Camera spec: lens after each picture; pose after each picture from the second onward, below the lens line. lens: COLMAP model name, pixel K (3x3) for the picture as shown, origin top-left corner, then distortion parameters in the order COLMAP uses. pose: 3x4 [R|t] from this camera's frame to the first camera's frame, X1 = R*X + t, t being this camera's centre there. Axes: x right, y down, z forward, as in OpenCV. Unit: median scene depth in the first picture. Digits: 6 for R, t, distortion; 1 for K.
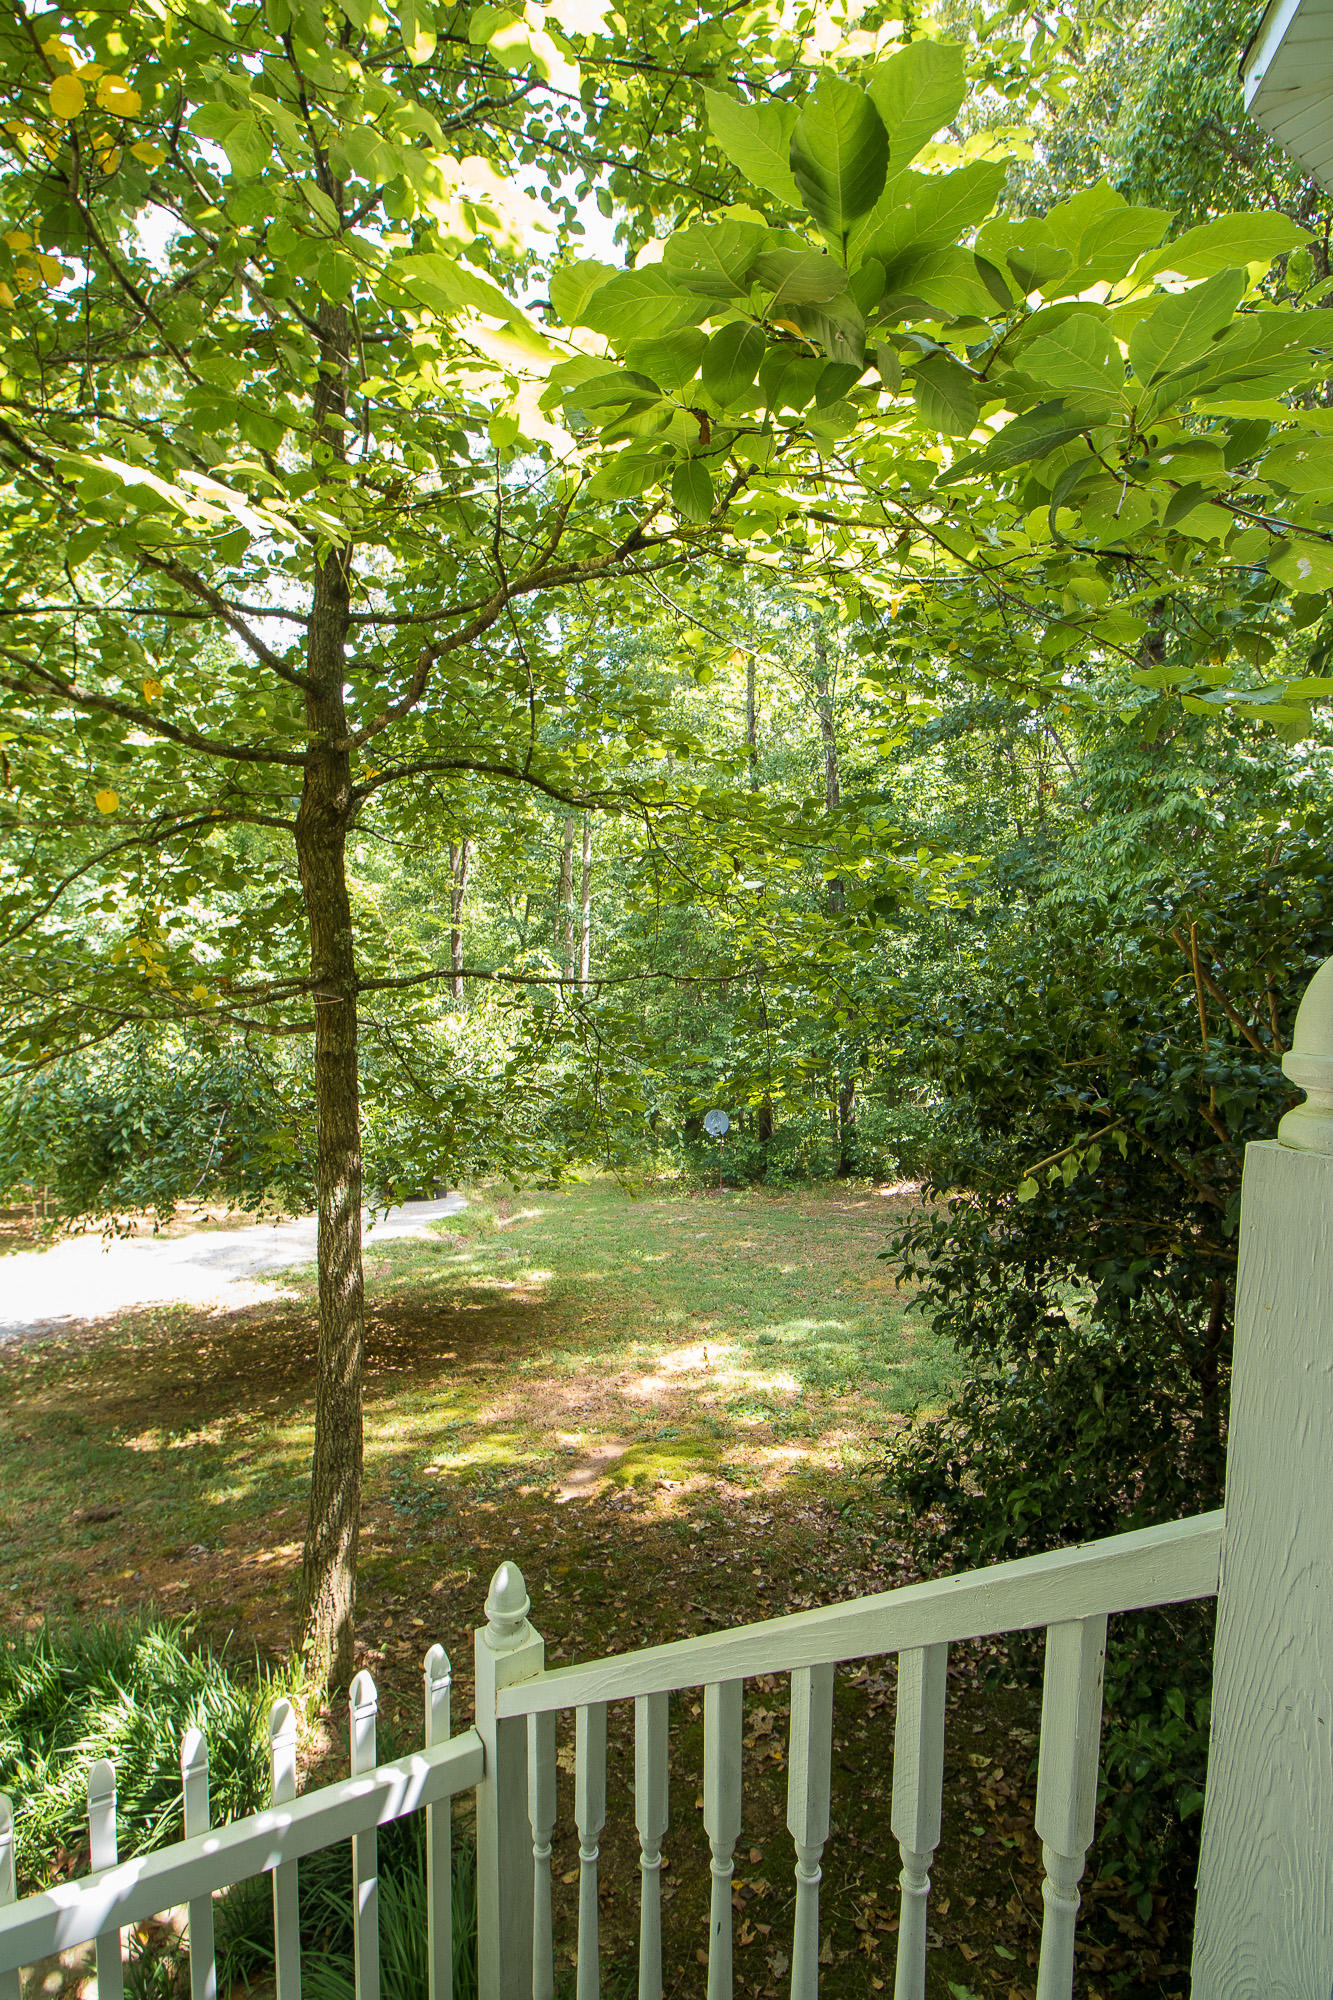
lens RADIAL K [[973.5, 0, 672.5], [0, 973.5, 1038.7], [0, 0, 1]] dist [-0.002931, 0.000249]
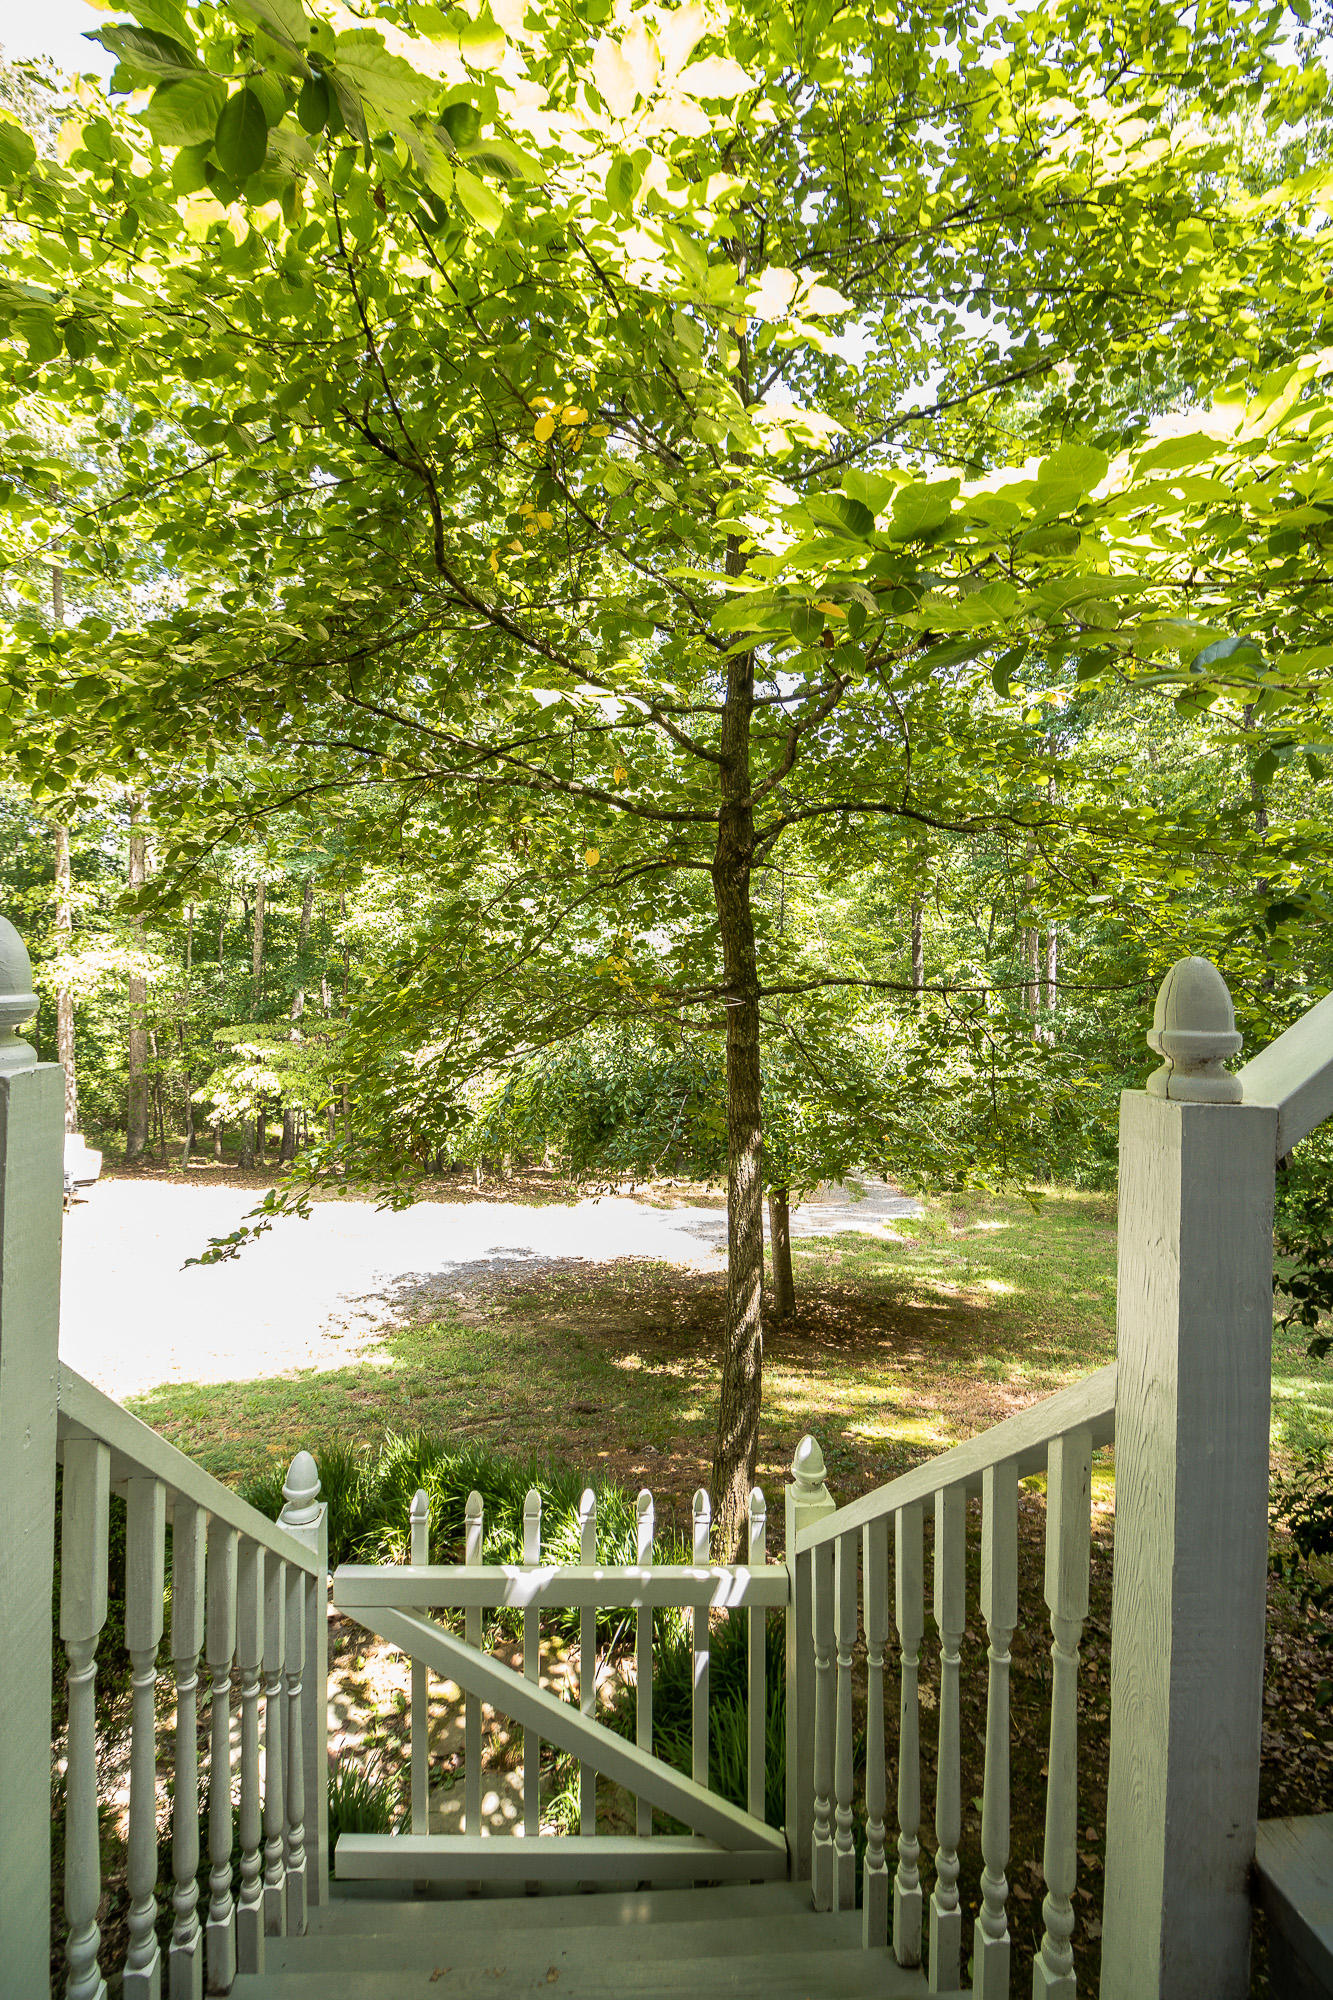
lens RADIAL K [[973.5, 0, 672.5], [0, 973.5, 1038.7], [0, 0, 1]] dist [-0.002931, 0.000249]
pose [[0.883471, 0.026433, -0.467740, 0.119886], [-0.031095, 0.999514, -0.002248, 0.007415], [0.467453, 0.016530, 0.883864, -0.110113]]
